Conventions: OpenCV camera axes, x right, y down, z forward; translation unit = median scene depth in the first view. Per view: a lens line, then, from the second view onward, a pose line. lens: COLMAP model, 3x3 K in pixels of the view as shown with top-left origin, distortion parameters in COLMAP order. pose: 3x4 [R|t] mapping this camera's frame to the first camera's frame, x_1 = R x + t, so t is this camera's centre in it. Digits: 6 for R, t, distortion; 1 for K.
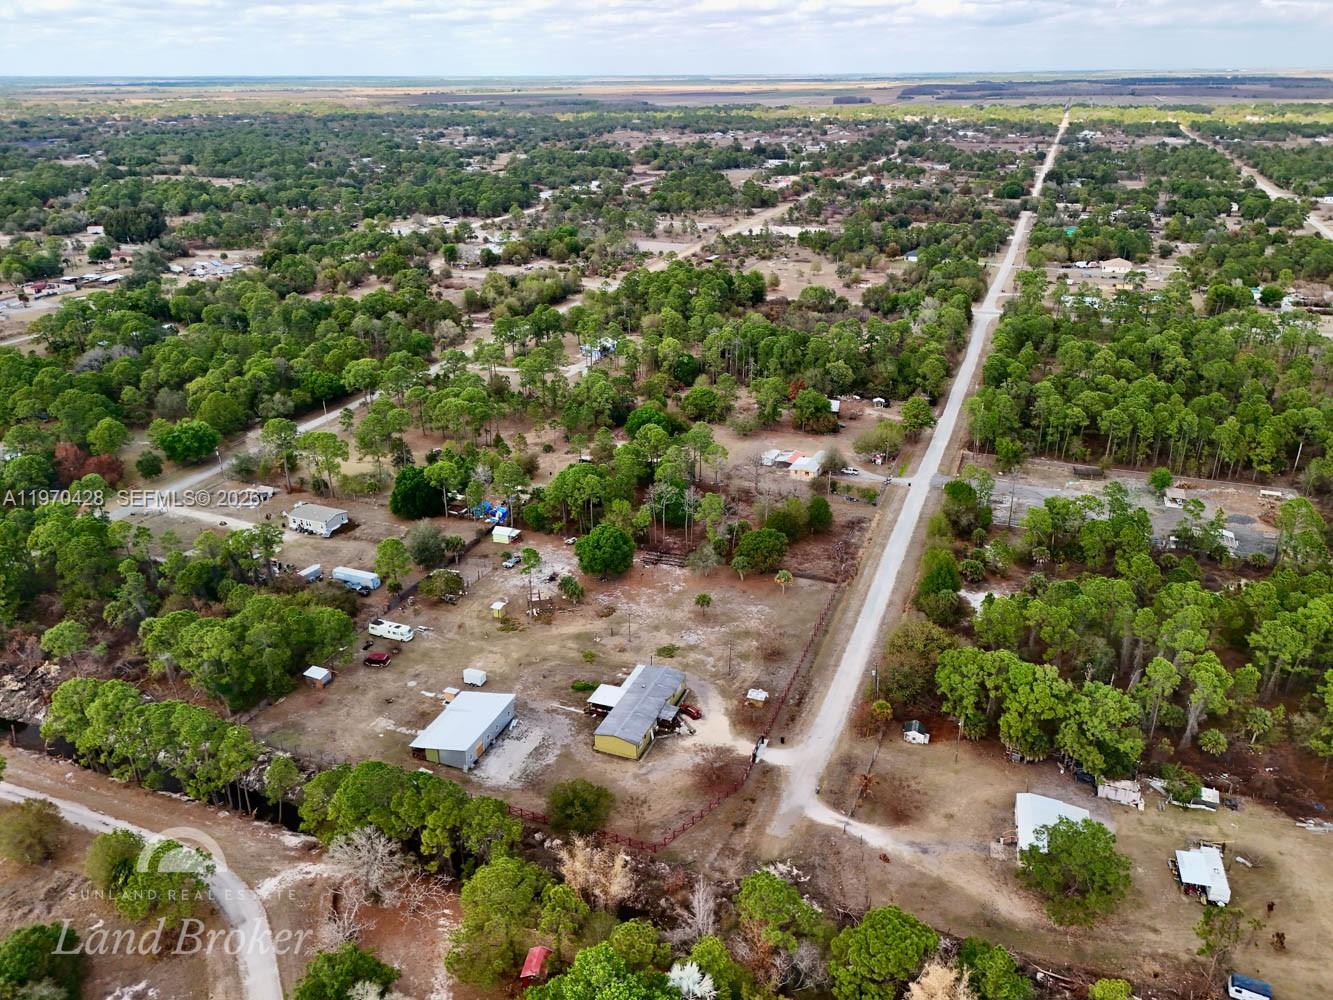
lens RADIAL K [[978.2, 0, 668.7], [0, 978.2, 498.0], [0, 0, 1]] dist [0.065870, -0.059514]
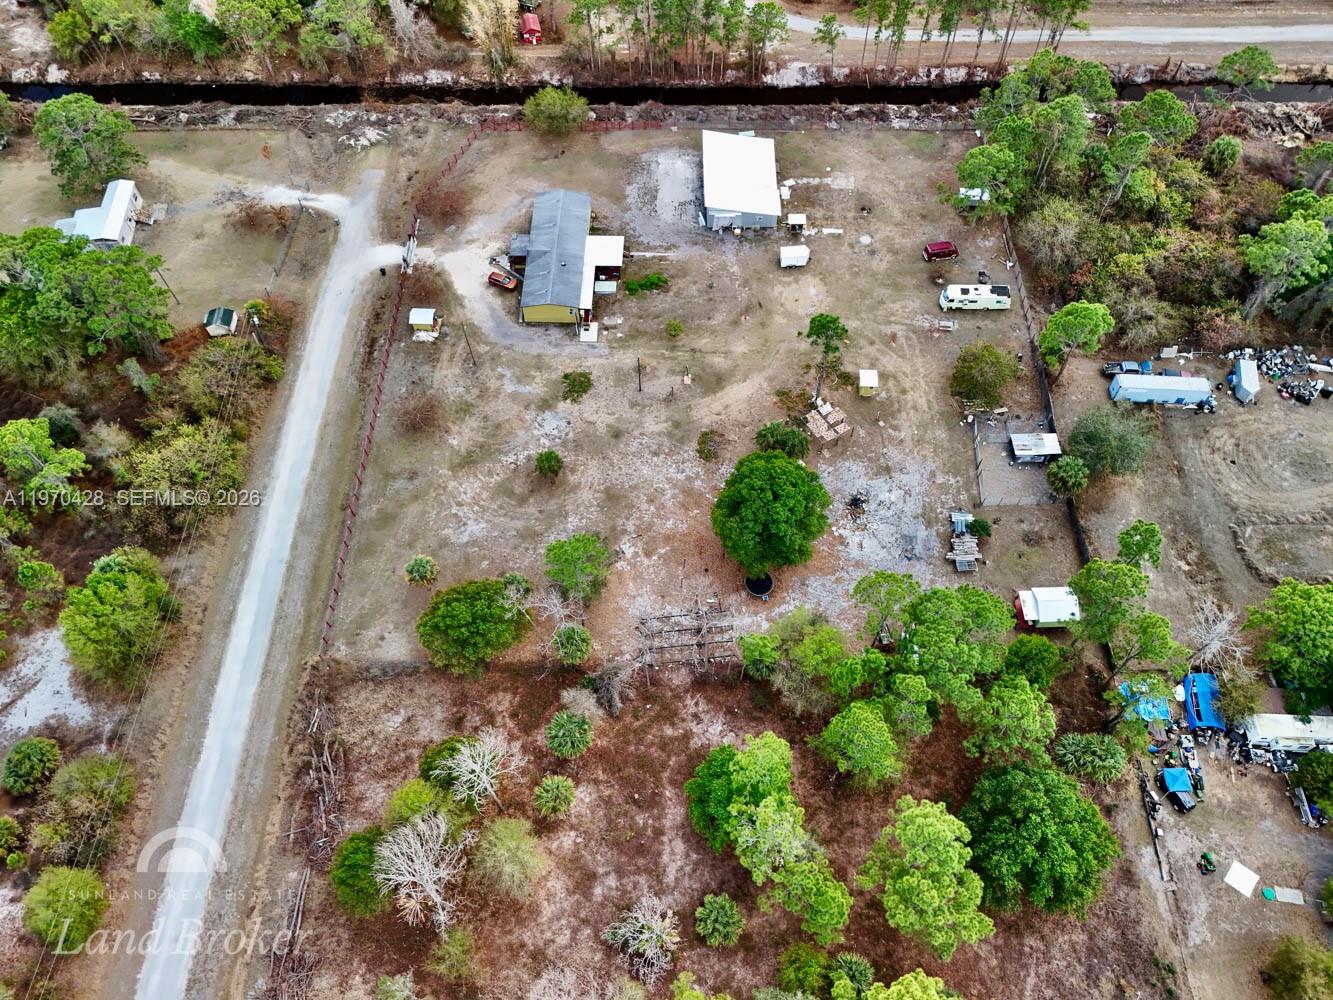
lens RADIAL K [[978.2, 0, 668.7], [0, 978.2, 498.0], [0, 0, 1]] dist [0.065870, -0.059514]
pose [[-0.935447, 0.309957, -0.169900, 0.065225], [-0.123158, 0.164732, 0.978619, -0.416517], [0.331318, 0.936371, -0.115924, 0.978668]]
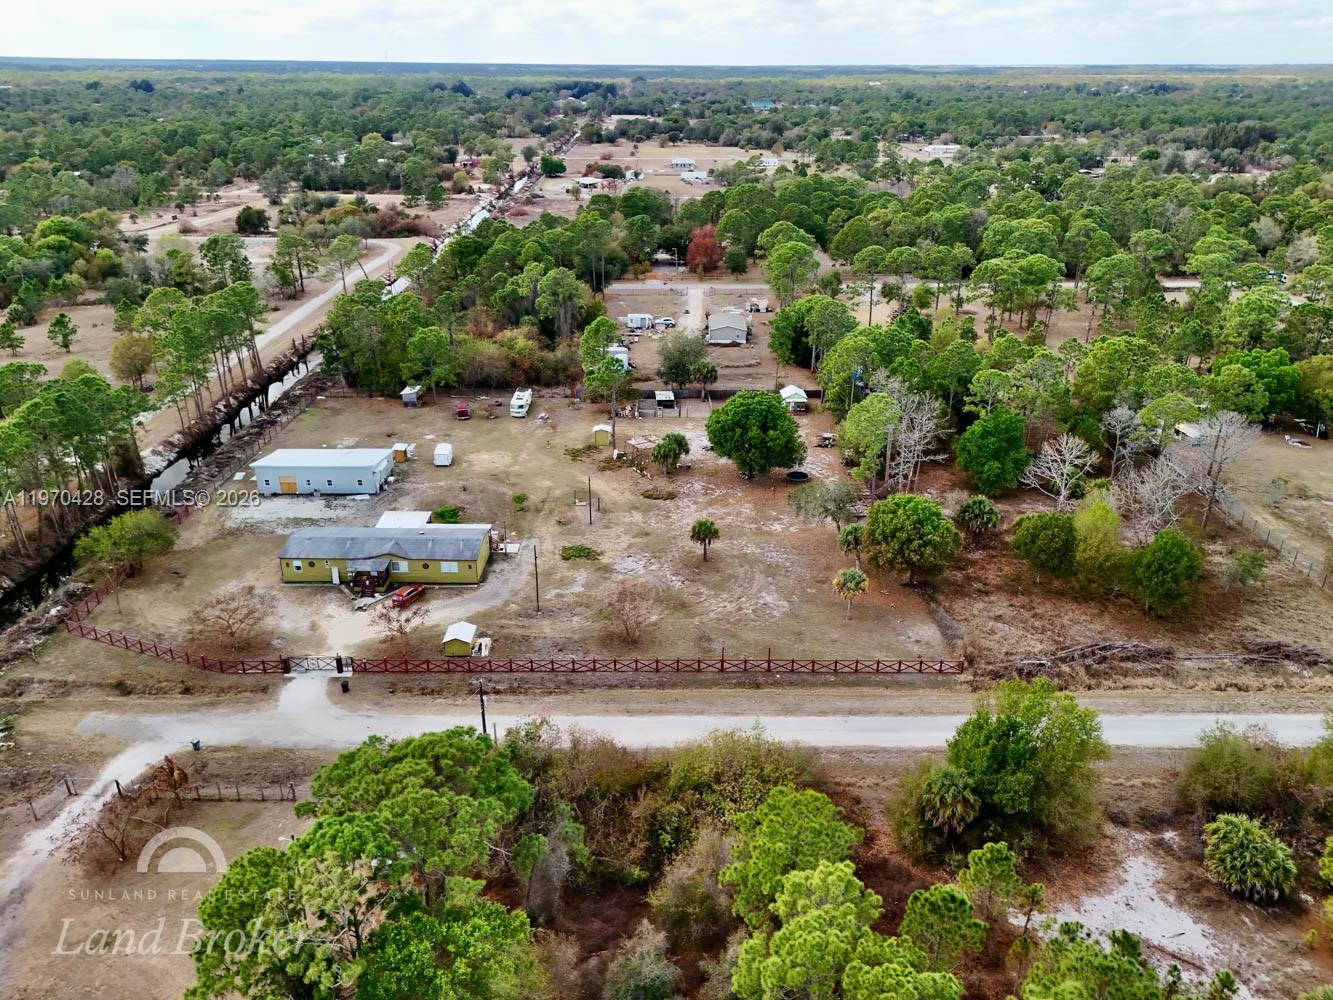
lens RADIAL K [[978.2, 0, 668.7], [0, 978.2, 498.0], [0, 0, 1]] dist [0.065870, -0.059514]
pose [[0.370018, 0.382064, -0.846826, 0.441817], [-0.374970, 0.895395, 0.240135, -0.036396], [0.849991, 0.228680, 0.474575, 0.623536]]
